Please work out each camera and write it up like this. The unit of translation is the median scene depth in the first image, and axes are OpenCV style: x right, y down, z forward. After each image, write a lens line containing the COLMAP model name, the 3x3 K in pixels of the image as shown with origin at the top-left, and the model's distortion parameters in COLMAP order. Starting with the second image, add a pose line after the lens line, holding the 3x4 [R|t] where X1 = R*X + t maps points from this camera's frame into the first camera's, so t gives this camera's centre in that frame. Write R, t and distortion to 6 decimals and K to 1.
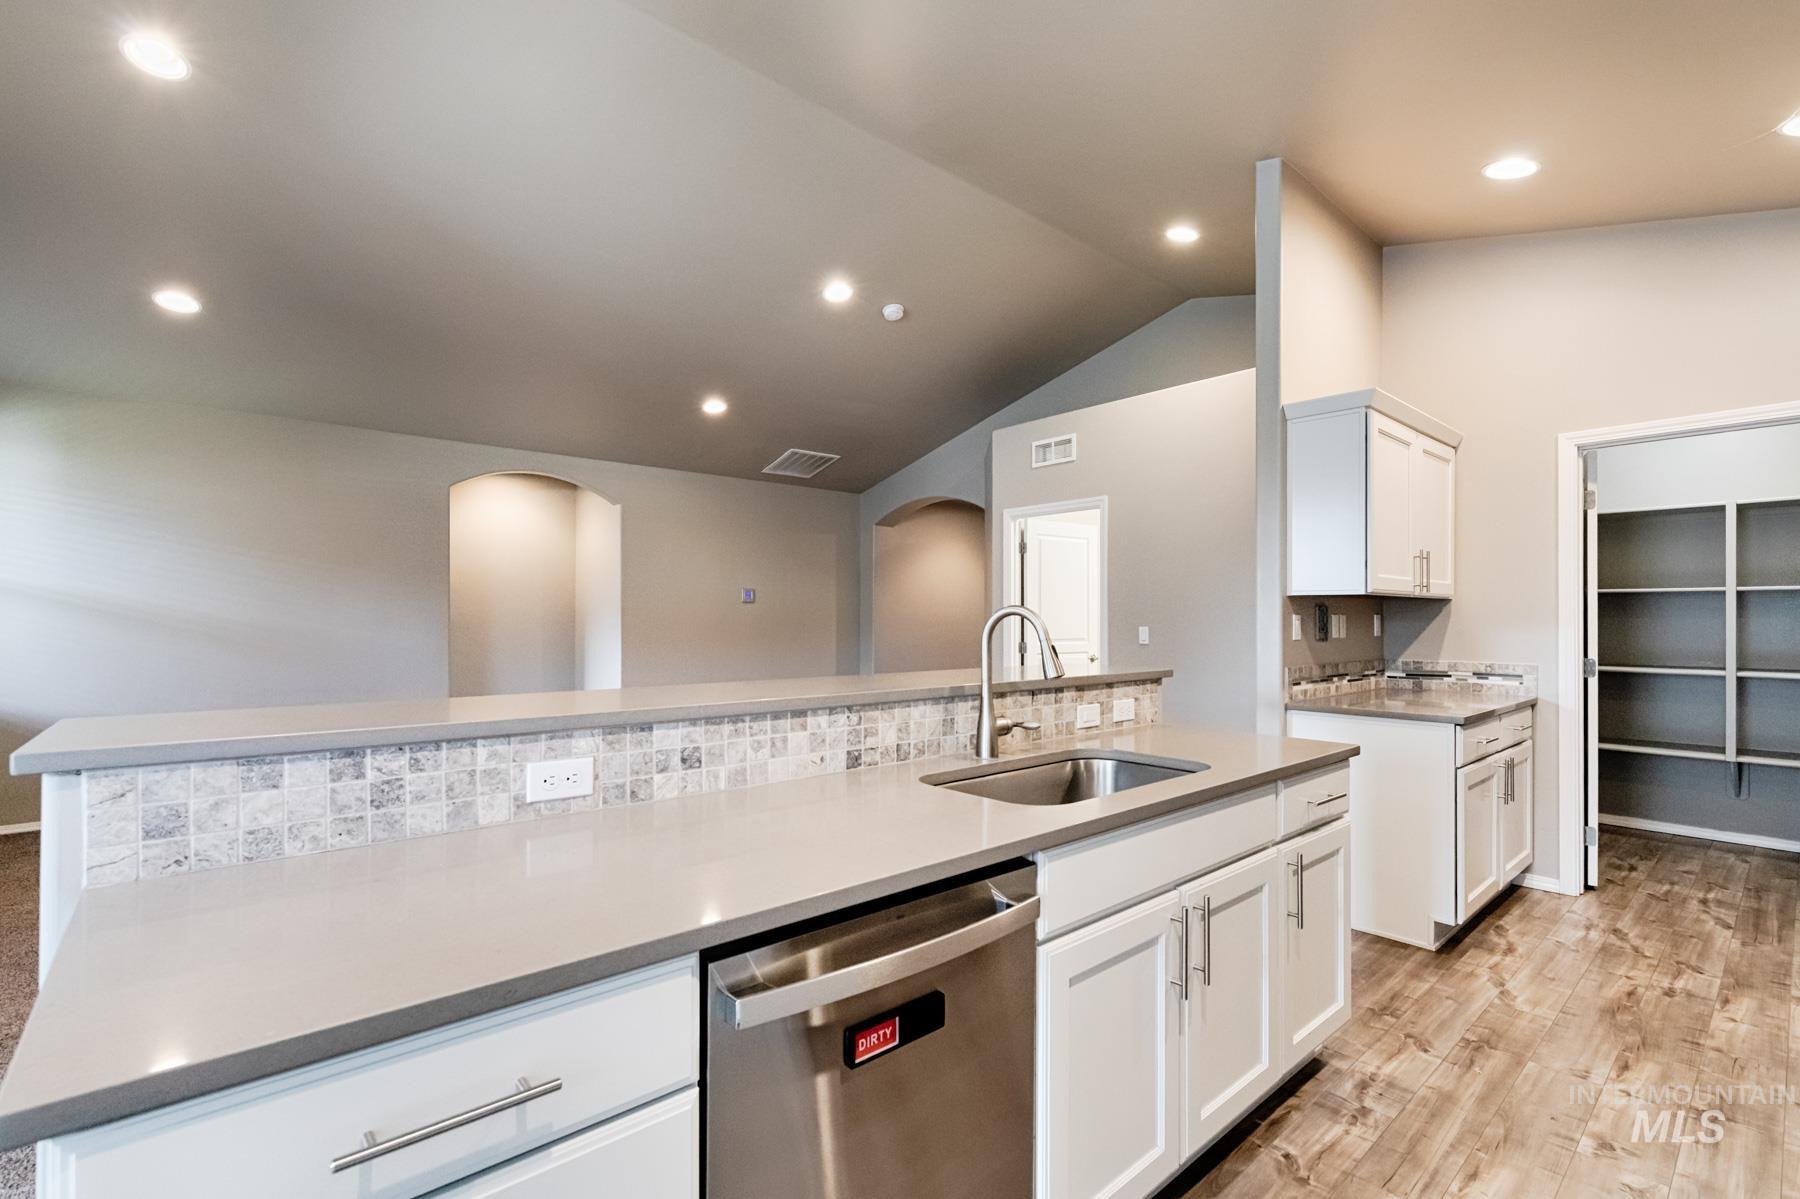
lens RADIAL K [[803.6, 0, 902.3], [0, 803.6, 610.5], [0, 0, 1]] dist [0.000596, -0.000134]
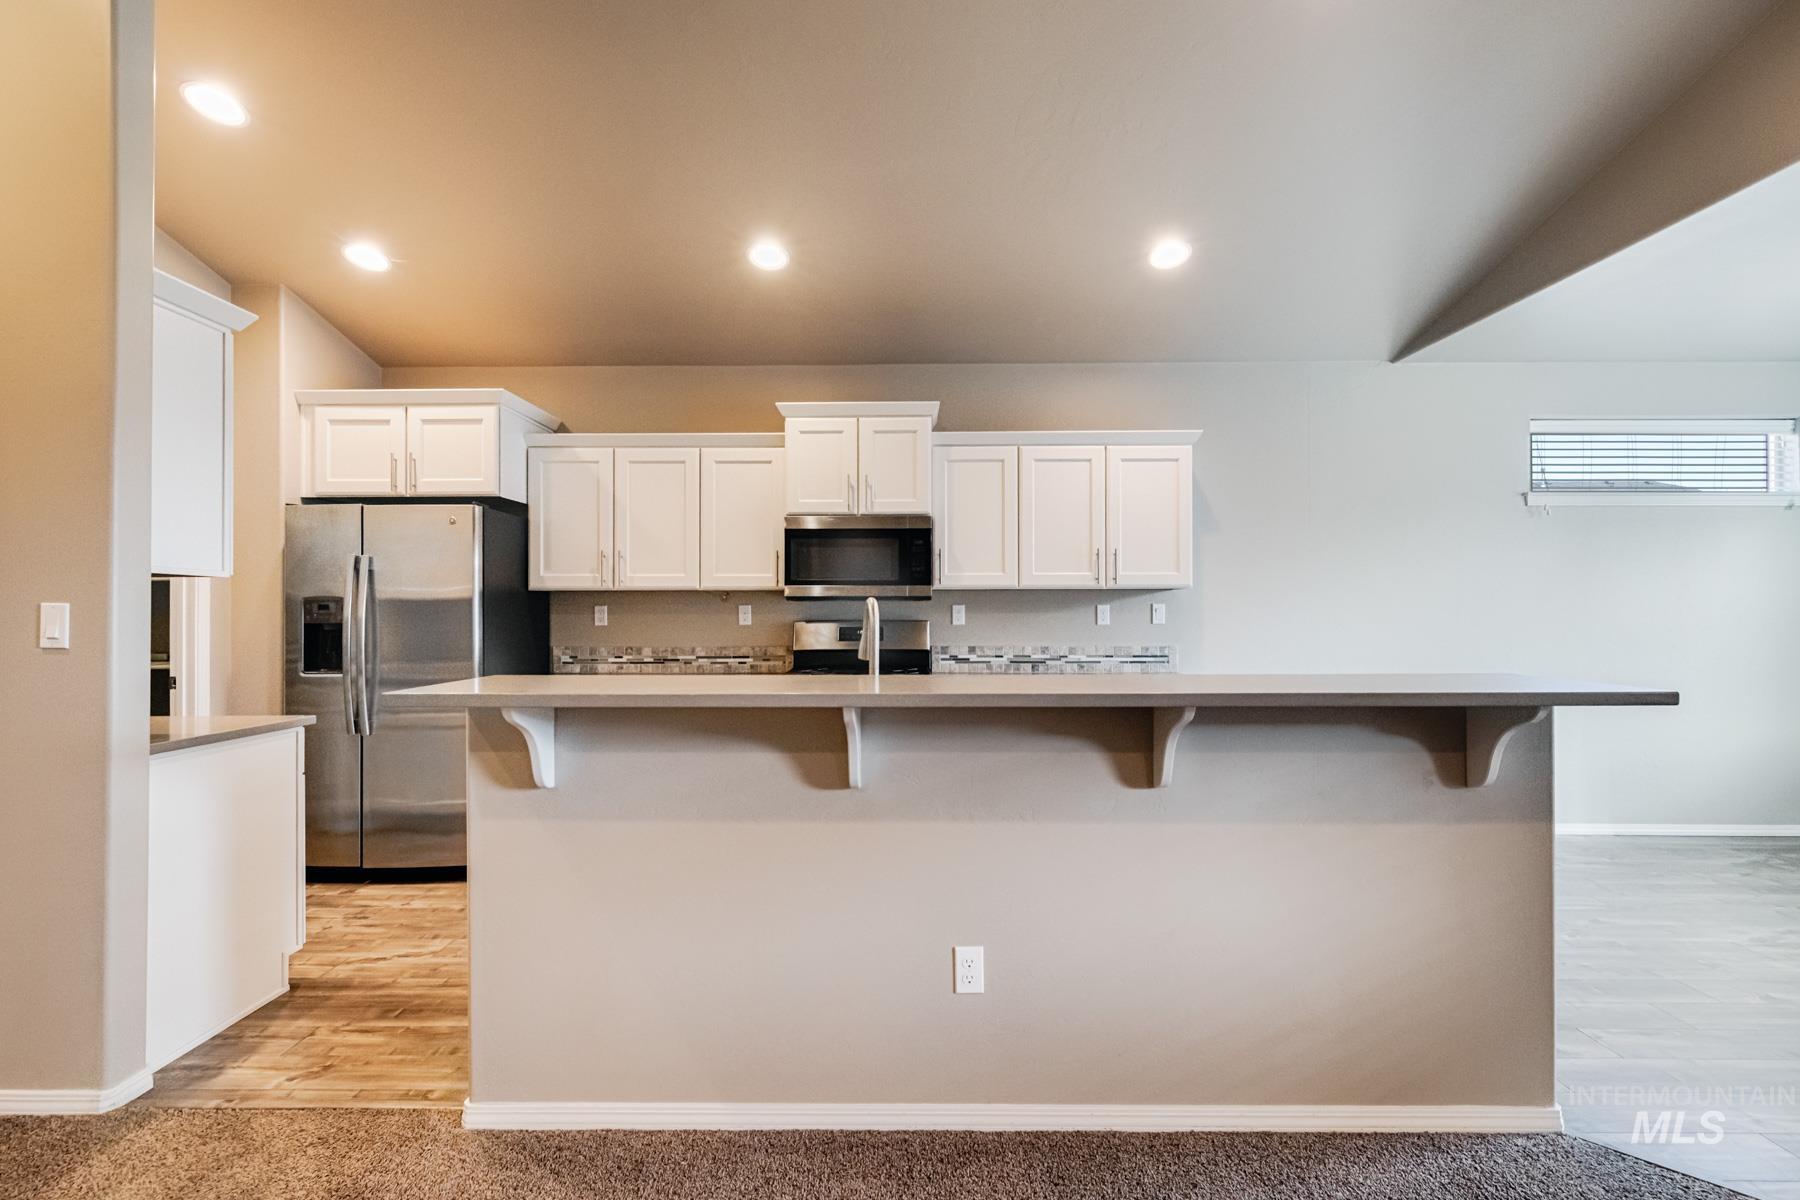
lens RADIAL K [[803.6, 0, 897.6], [0, 803.6, 607.7], [0, 0, 1]] dist [0.000596, -0.000134]
pose [[-0.751535, 0.010269, 0.659614, -0.447137], [-0.000229, 0.999875, -0.015827, 0.021373], [-0.659693, -0.012045, -0.751438, 1.303423]]
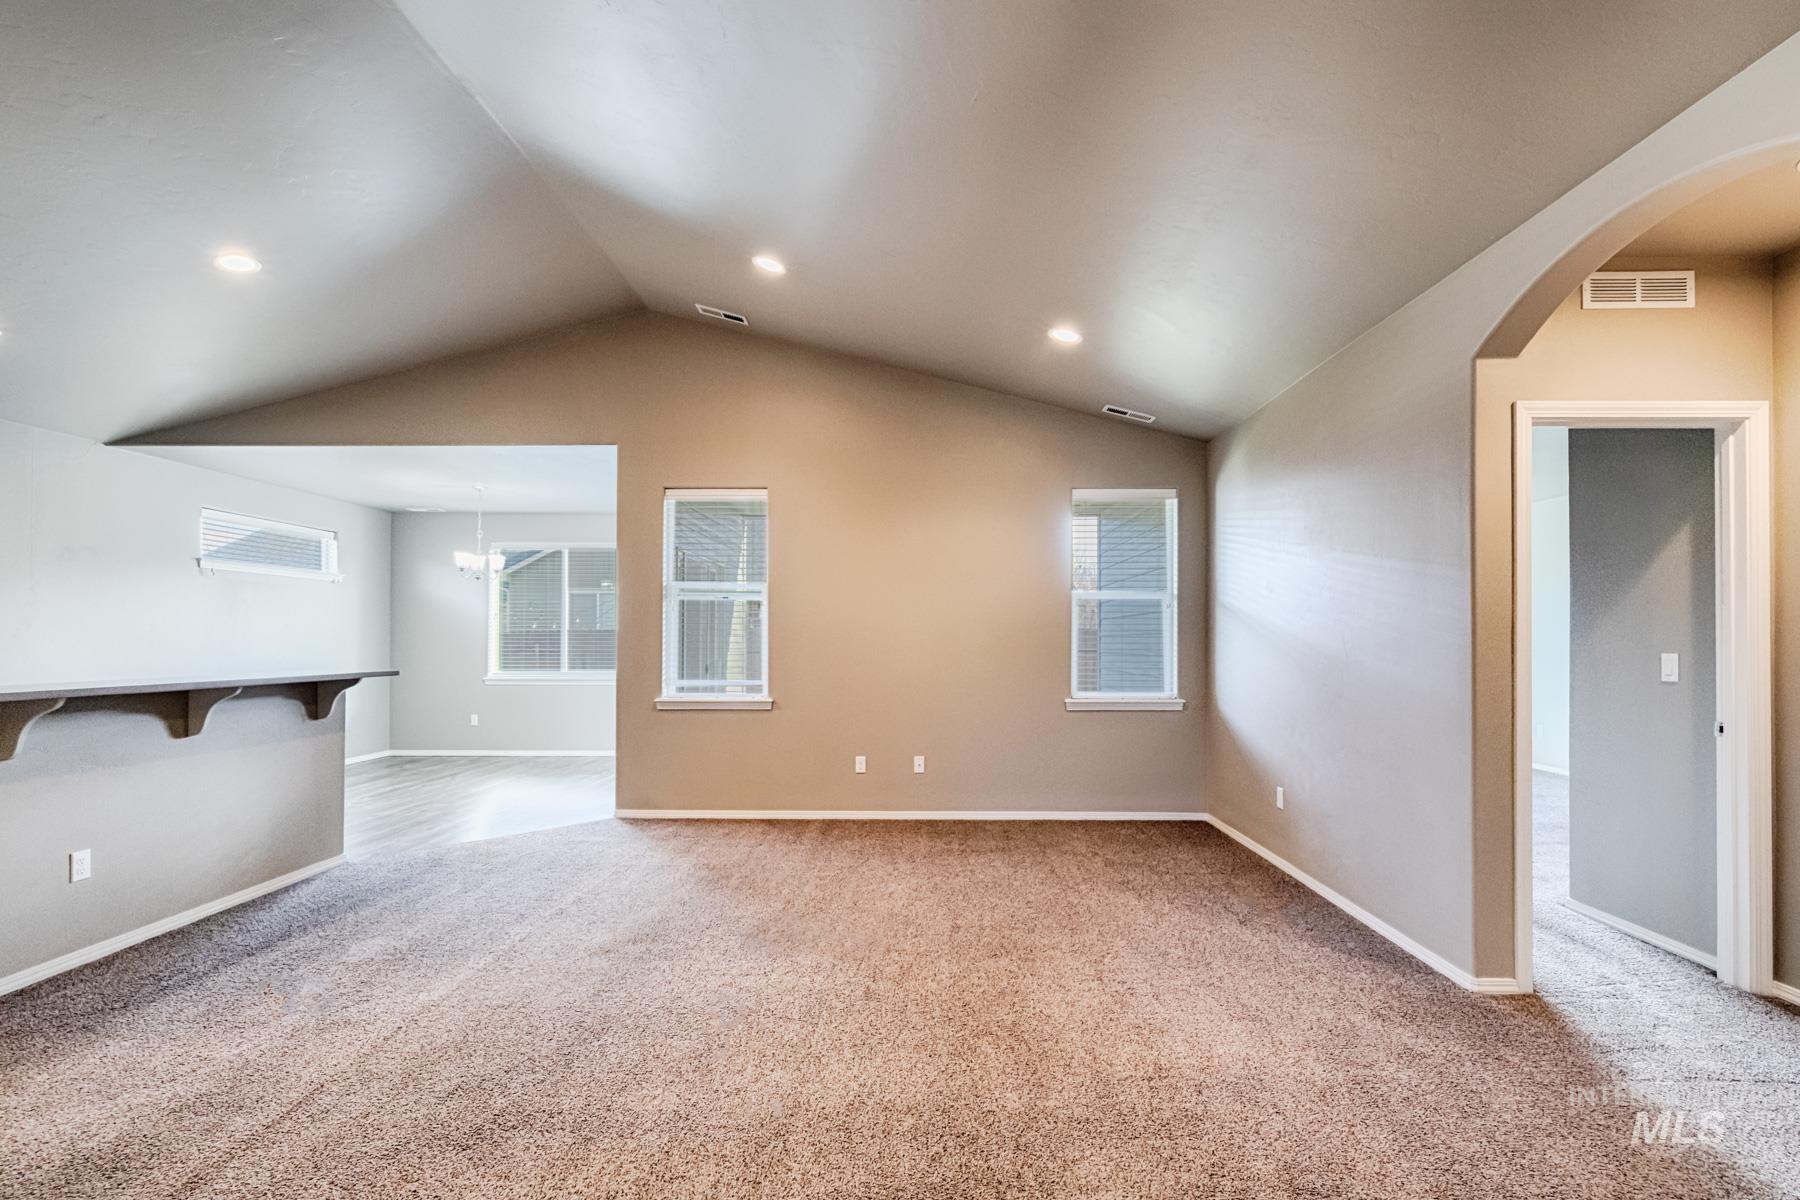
lens RADIAL K [[803.6, 0, 927.7], [0, 803.6, 636.4], [0, 0, 1]] dist [0.000596, -0.000134]
pose [[-0.652204, 0.002174, -0.758041, 0.025878], [0.010947, 0.999919, -0.006550, 0.027355], [0.757965, -0.012570, -0.652175, 2.306103]]
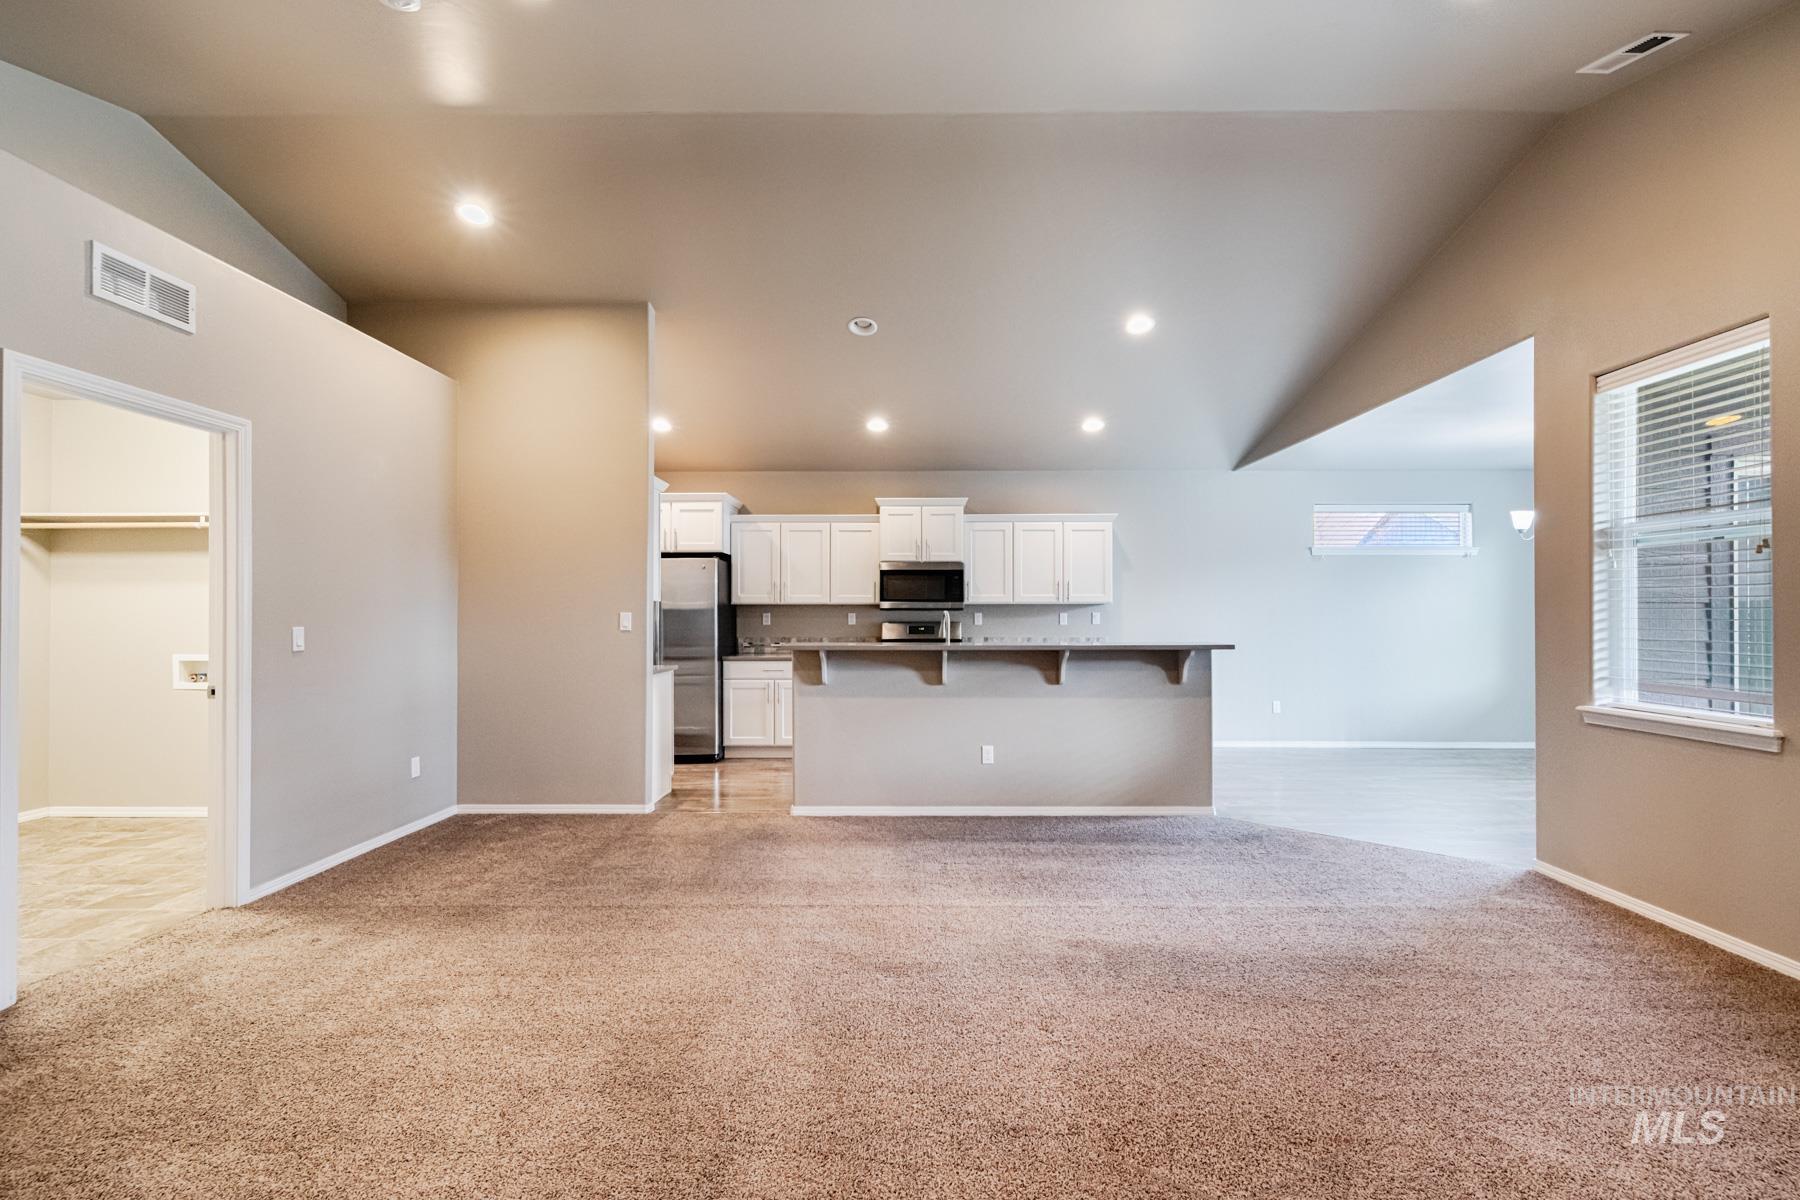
lens RADIAL K [[803.6, 0, 910.2], [0, 803.6, 608.9], [0, 0, 1]] dist [0.000596, -0.000134]
pose [[-0.754591, 0.012895, 0.656069, -1.061660], [-0.001456, 0.999772, -0.021325, 0.034763], [-0.656194, -0.017047, -0.754400, 2.178266]]
